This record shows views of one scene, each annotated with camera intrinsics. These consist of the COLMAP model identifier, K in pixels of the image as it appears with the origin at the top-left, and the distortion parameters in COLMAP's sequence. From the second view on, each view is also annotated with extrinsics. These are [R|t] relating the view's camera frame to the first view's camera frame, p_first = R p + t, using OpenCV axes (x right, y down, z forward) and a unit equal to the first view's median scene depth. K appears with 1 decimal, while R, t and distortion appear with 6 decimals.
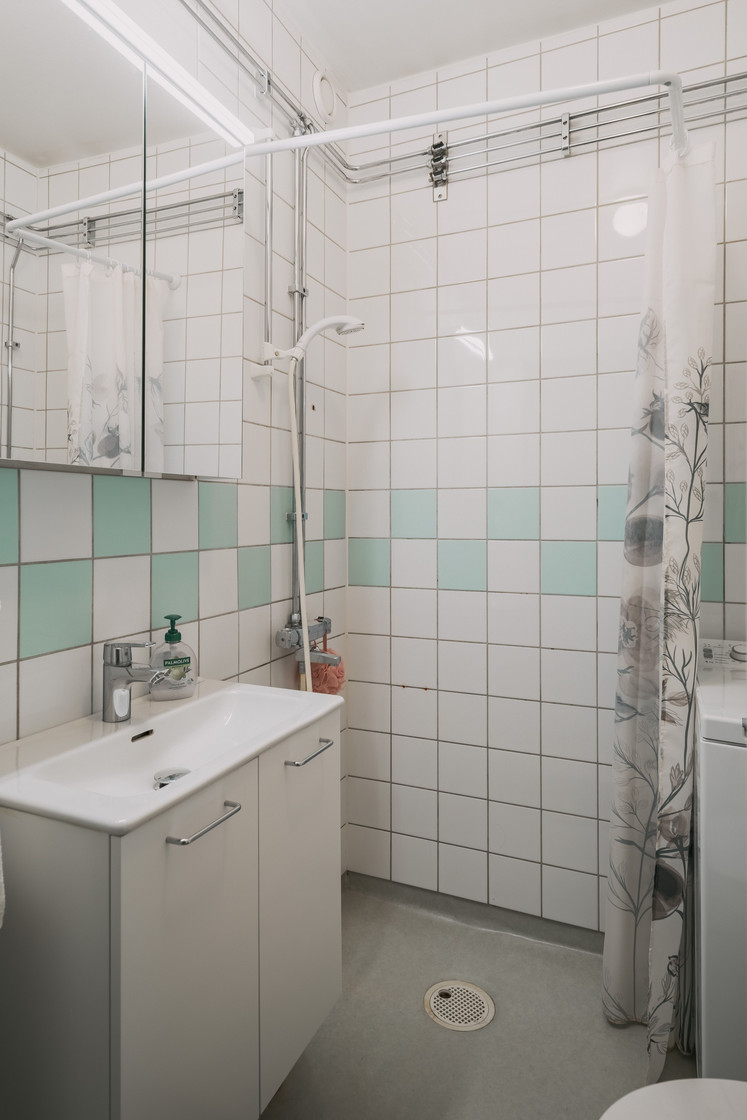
lens RADIAL K [[657.1, 0, 373.2], [0, 657.1, 516.6], [0, 0, 1]] dist [0.005843, 0.001652]
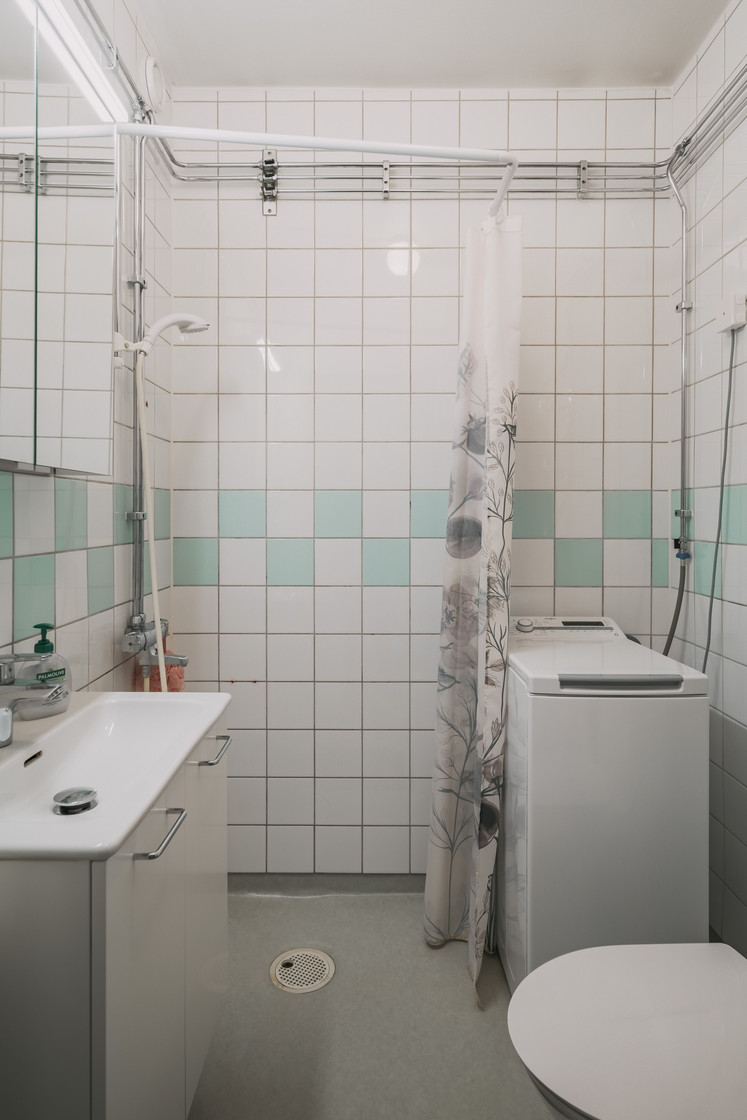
lens RADIAL K [[624.8, 0, 373.8], [0, 624.8, 522.1], [0, 0, 1]] dist [0.004192, 0.003299]
pose [[0.916546, -0.000406, 0.399928, -0.187919], [-0.002664, 0.999971, 0.007119, 0.001502], [-0.399920, -0.007590, 0.916519, 0.022124]]
